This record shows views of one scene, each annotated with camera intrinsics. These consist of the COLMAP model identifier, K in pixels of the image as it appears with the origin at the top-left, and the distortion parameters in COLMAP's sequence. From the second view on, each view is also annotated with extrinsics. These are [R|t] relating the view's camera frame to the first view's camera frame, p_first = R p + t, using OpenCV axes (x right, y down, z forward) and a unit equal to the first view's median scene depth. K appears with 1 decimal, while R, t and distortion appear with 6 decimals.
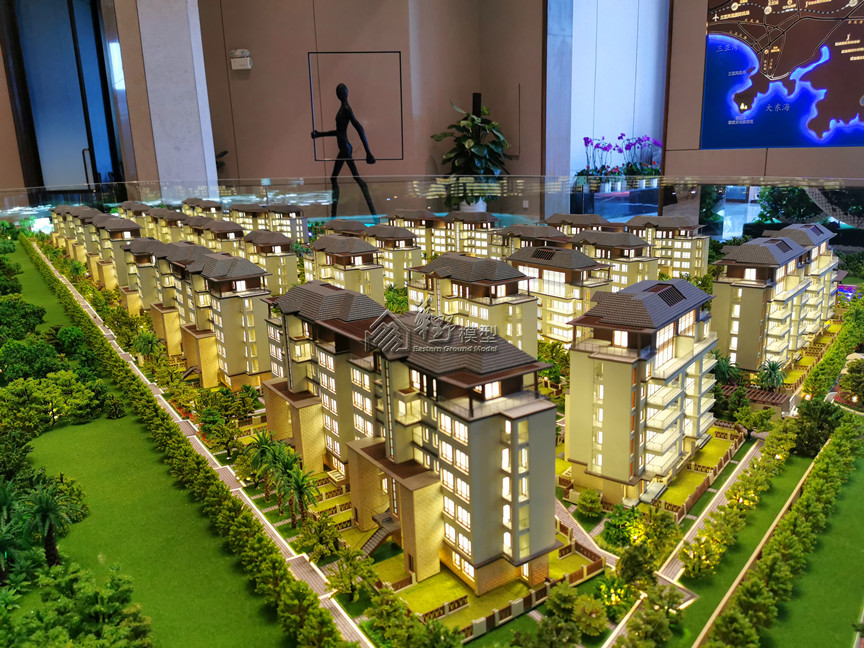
lens RADIAL K [[669.5, 0, 434.2], [0, 669.5, 323.9], [0, 0, 1]] dist [0.023810, -0.037596]
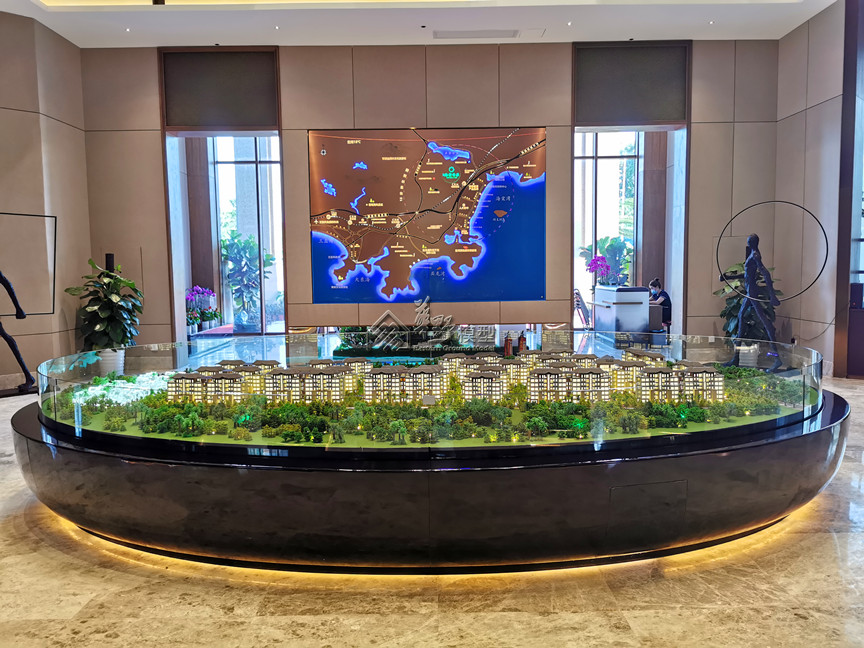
lens RADIAL K [[669.5, 0, 433.3], [0, 669.5, 325.0], [0, 0, 1]] dist [0.023810, -0.037596]
pose [[0.611929, -0.042120, 0.789791, -0.667743], [0.187349, 0.977880, -0.093007, -0.028467], [-0.768403, 0.204880, 0.606284, -0.101269]]
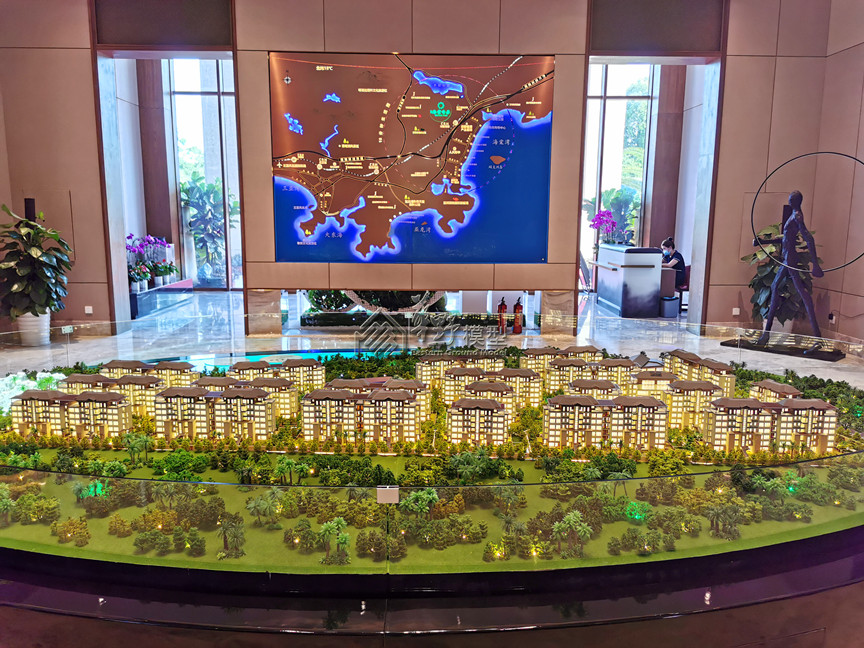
lens RADIAL K [[669.5, 0, 430.2], [0, 669.5, 323.5], [0, 0, 1]] dist [0.023810, -0.037596]
pose [[0.601258, -0.091972, 0.793744, -0.483901], [0.169712, 0.985389, -0.014378, -0.084578], [-0.780824, 0.143353, 0.608082, 0.019983]]
